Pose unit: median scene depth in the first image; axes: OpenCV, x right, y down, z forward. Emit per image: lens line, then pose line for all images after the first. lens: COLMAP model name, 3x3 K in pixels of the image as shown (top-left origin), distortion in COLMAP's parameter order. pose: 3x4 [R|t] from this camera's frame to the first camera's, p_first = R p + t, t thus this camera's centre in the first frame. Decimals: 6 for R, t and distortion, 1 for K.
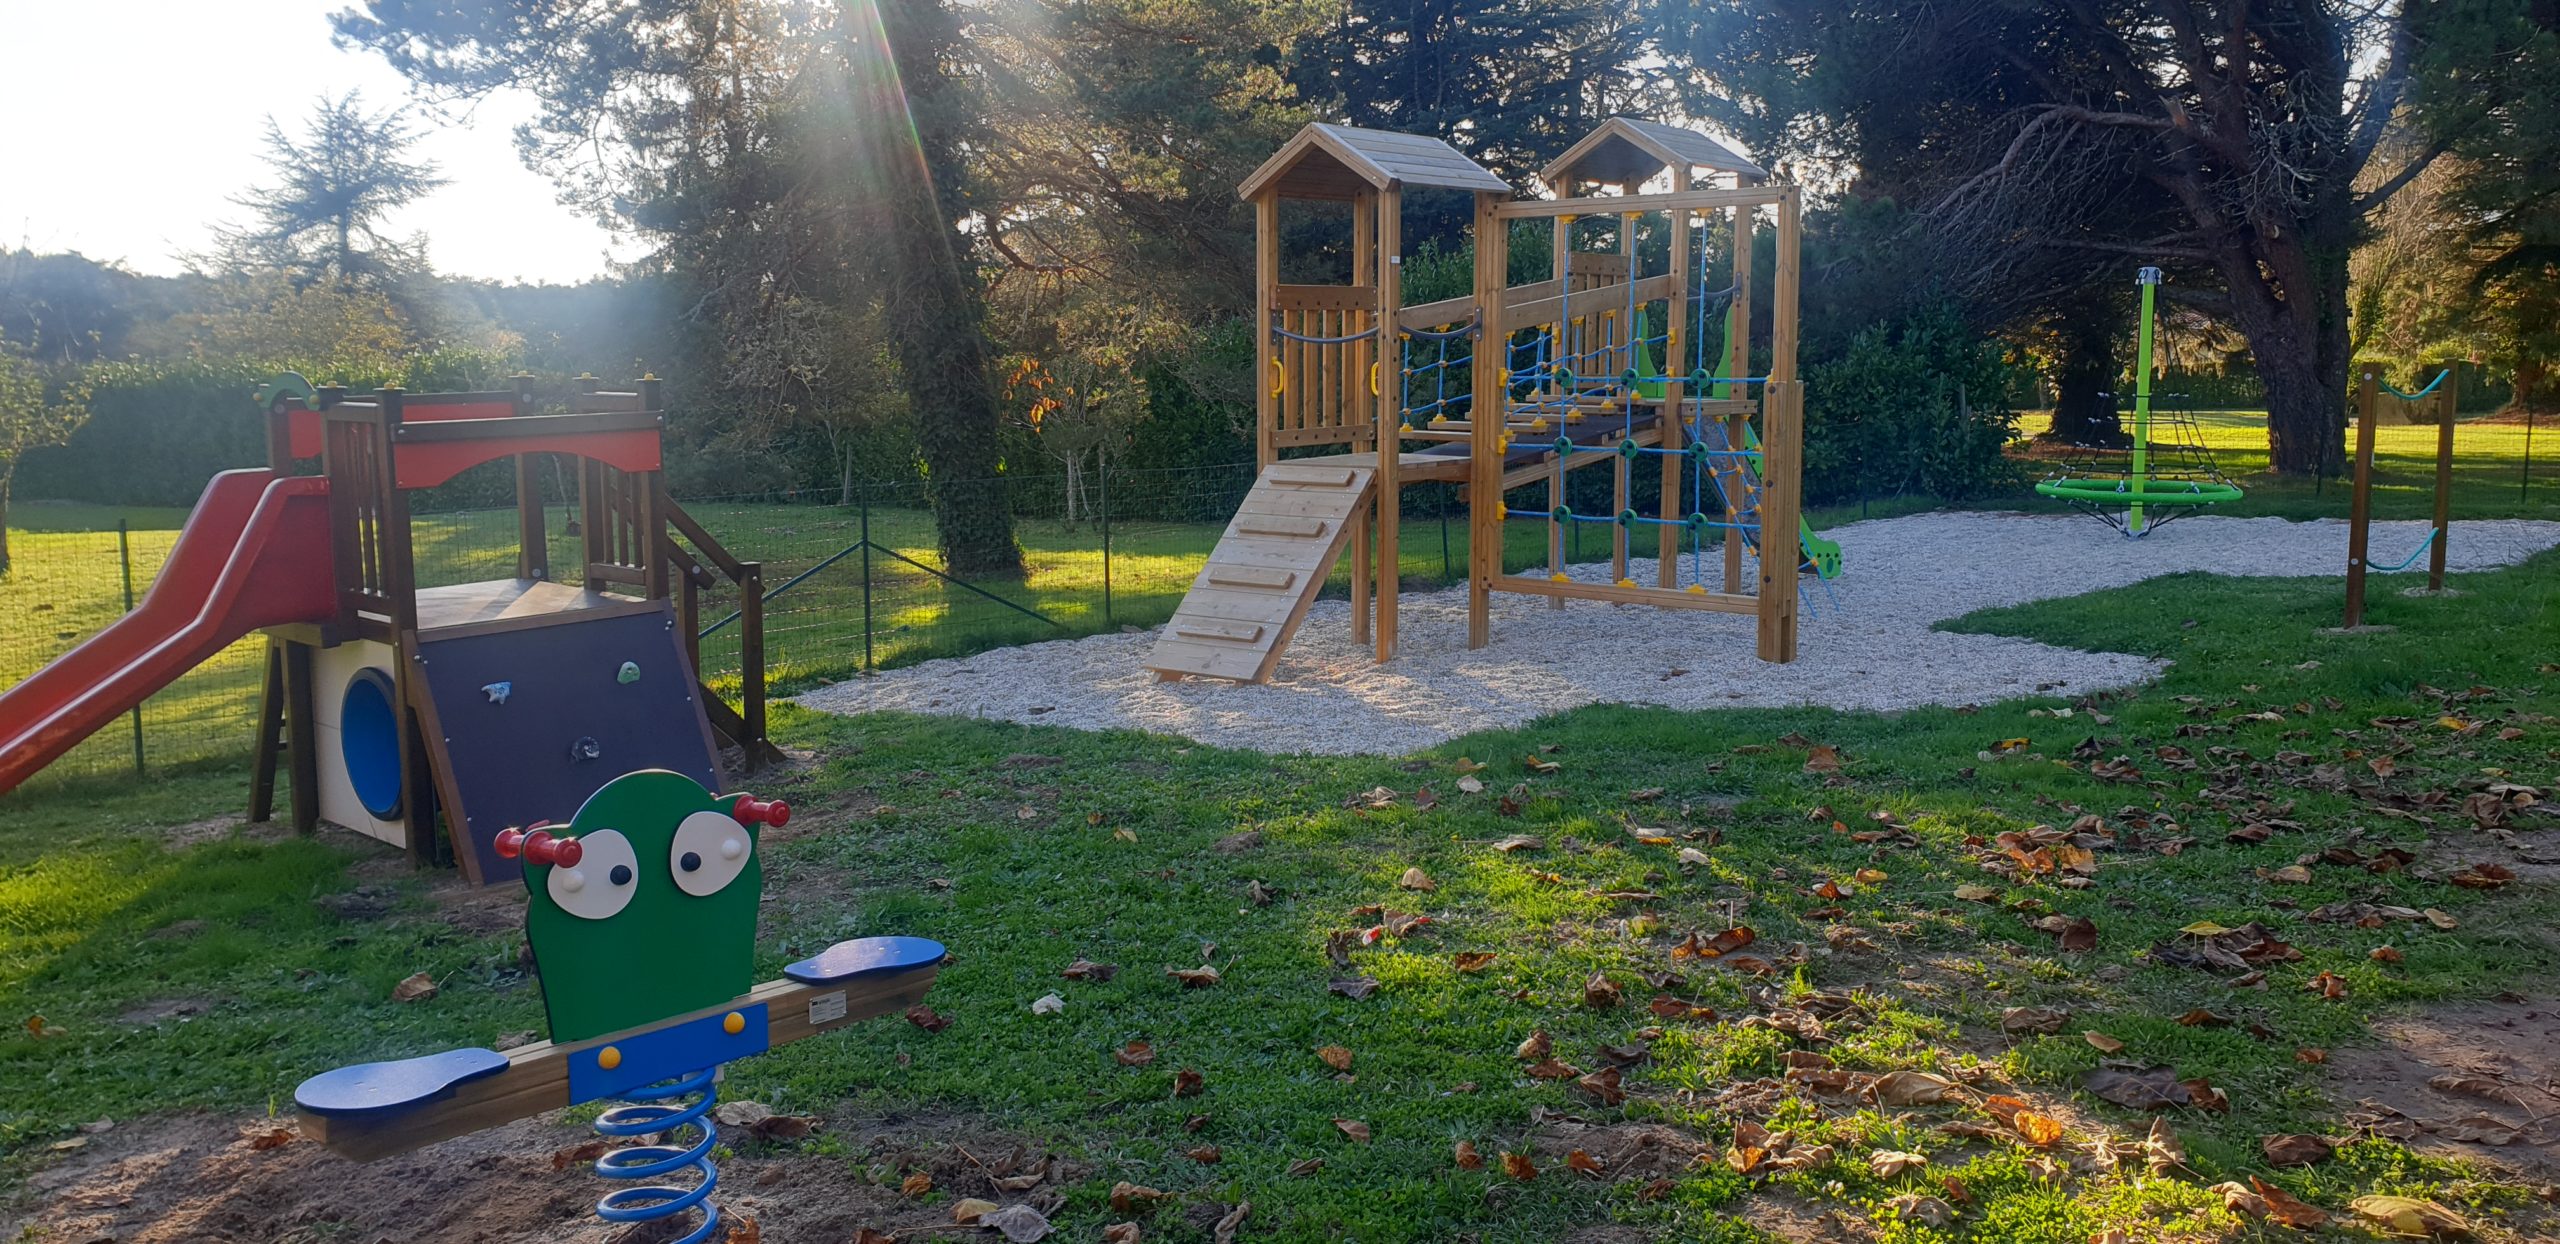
lens RADIAL K [[1910.4, 0, 1280.0], [0, 1910.4, 622.0], [0, 0, 1]] dist [0.021441, 0.000270]
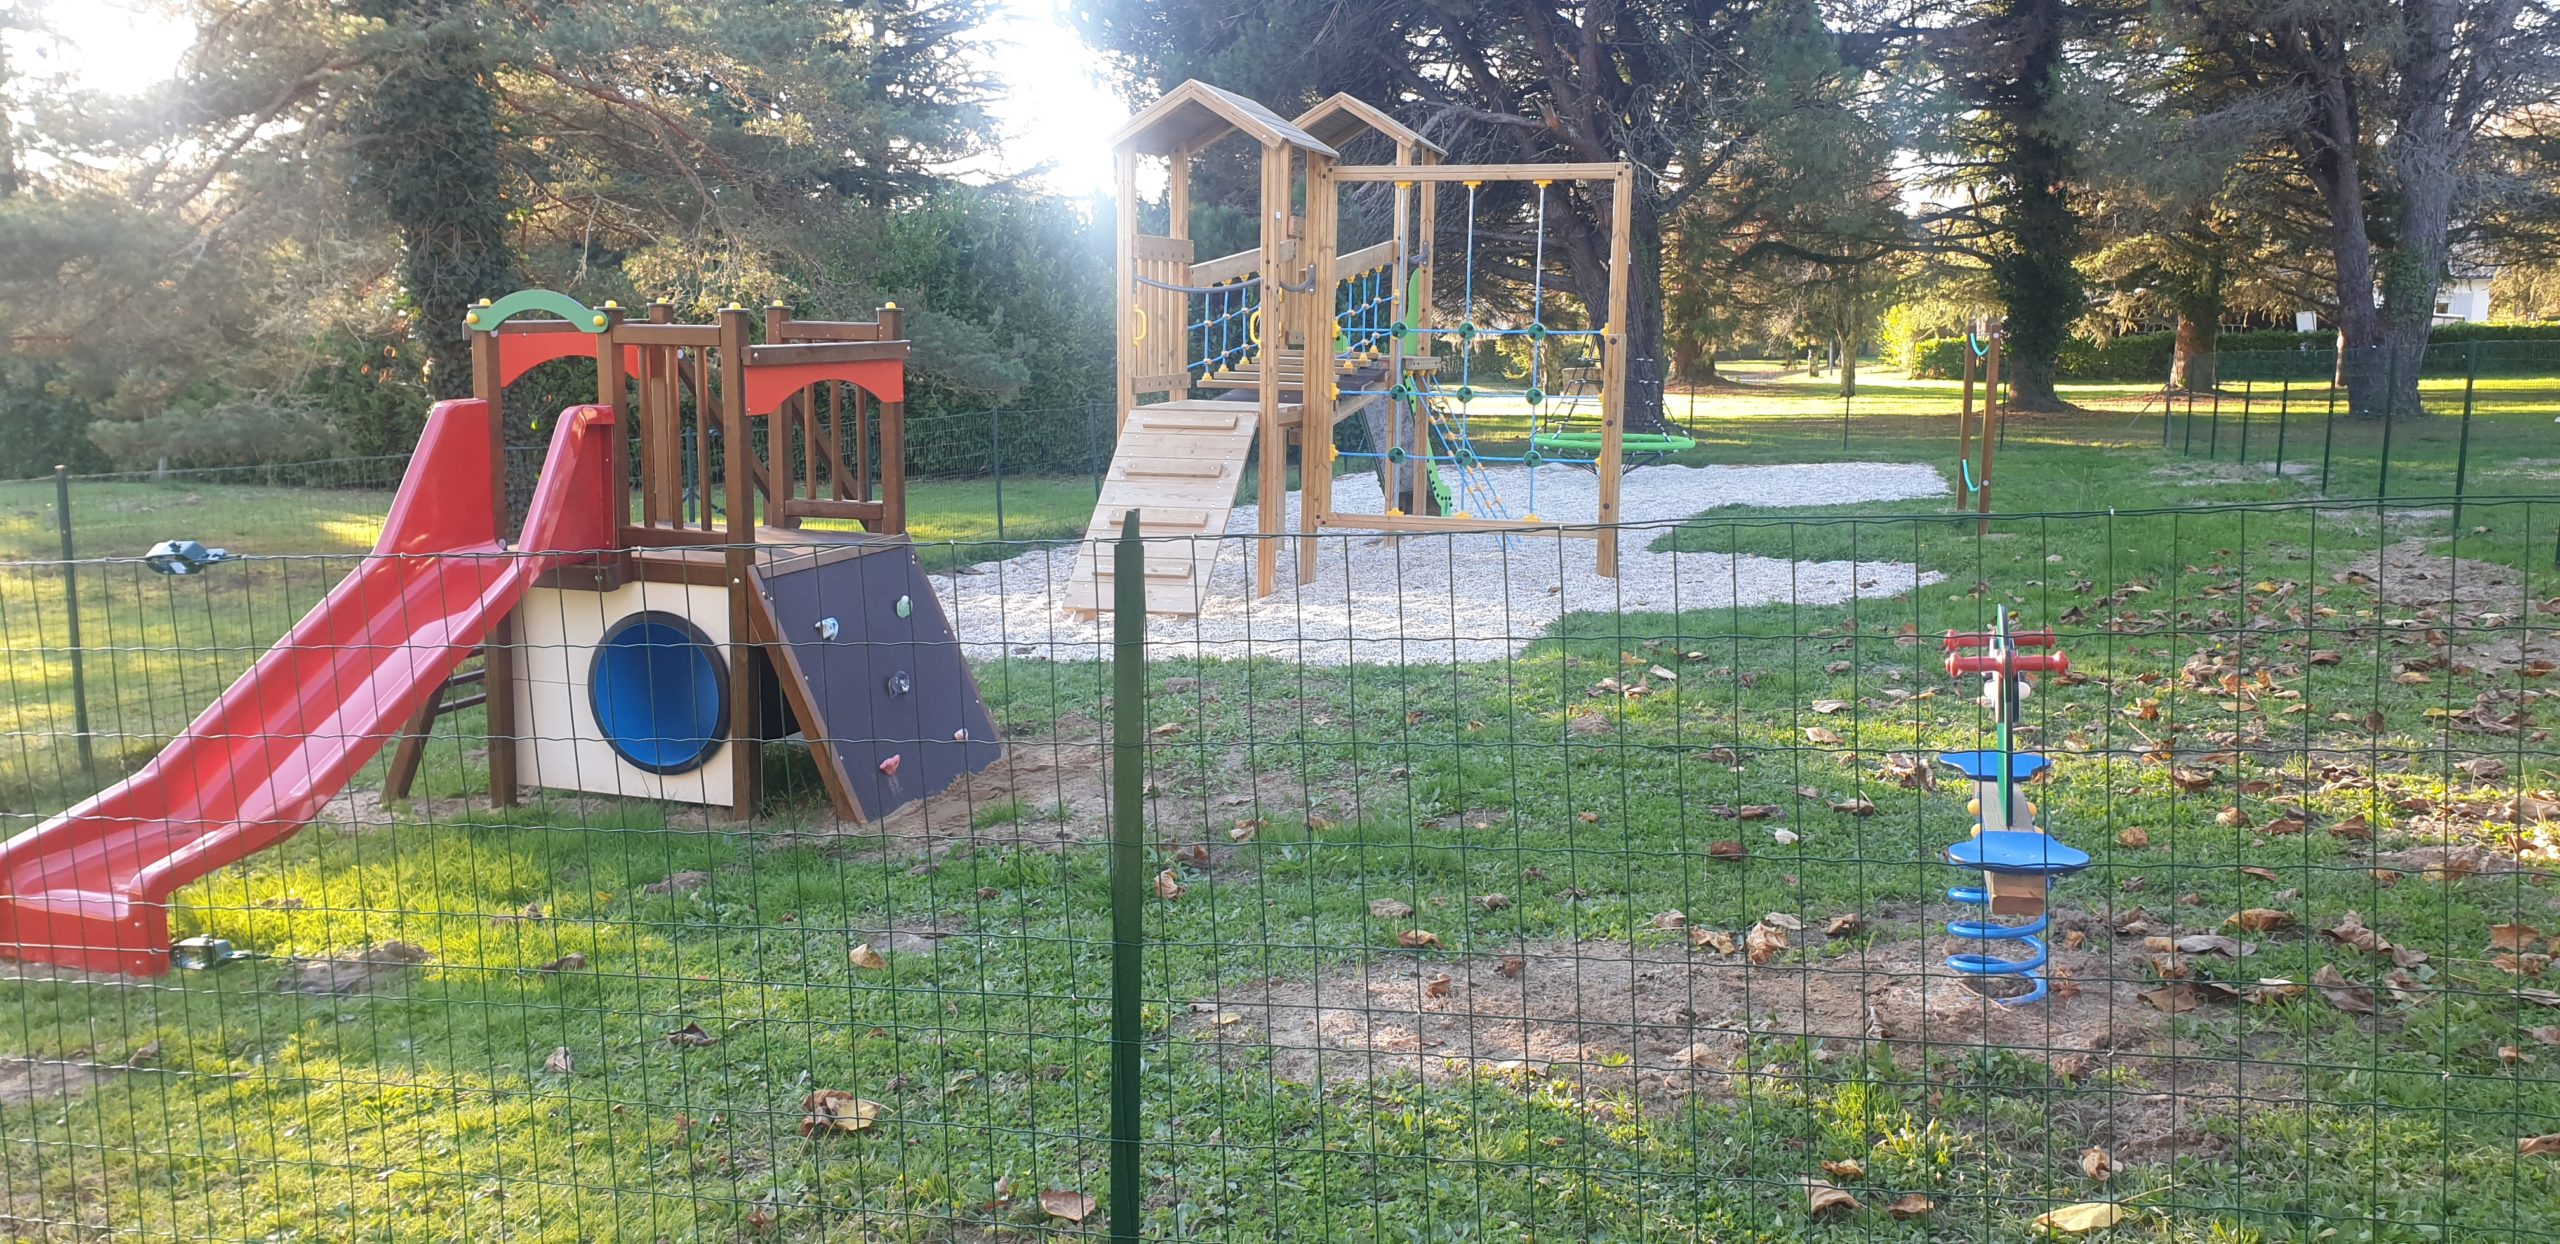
lens RADIAL K [[1910.4, 0, 1280.0], [0, 1910.4, 622.0], [0, 0, 1]] dist [0.021441, 0.000270]
pose [[0.924217, -0.043862, 0.379341, -0.345699], [0.038504, 0.999023, 0.021705, 0.013030], [-0.379922, -0.005454, 0.925002, 0.015550]]
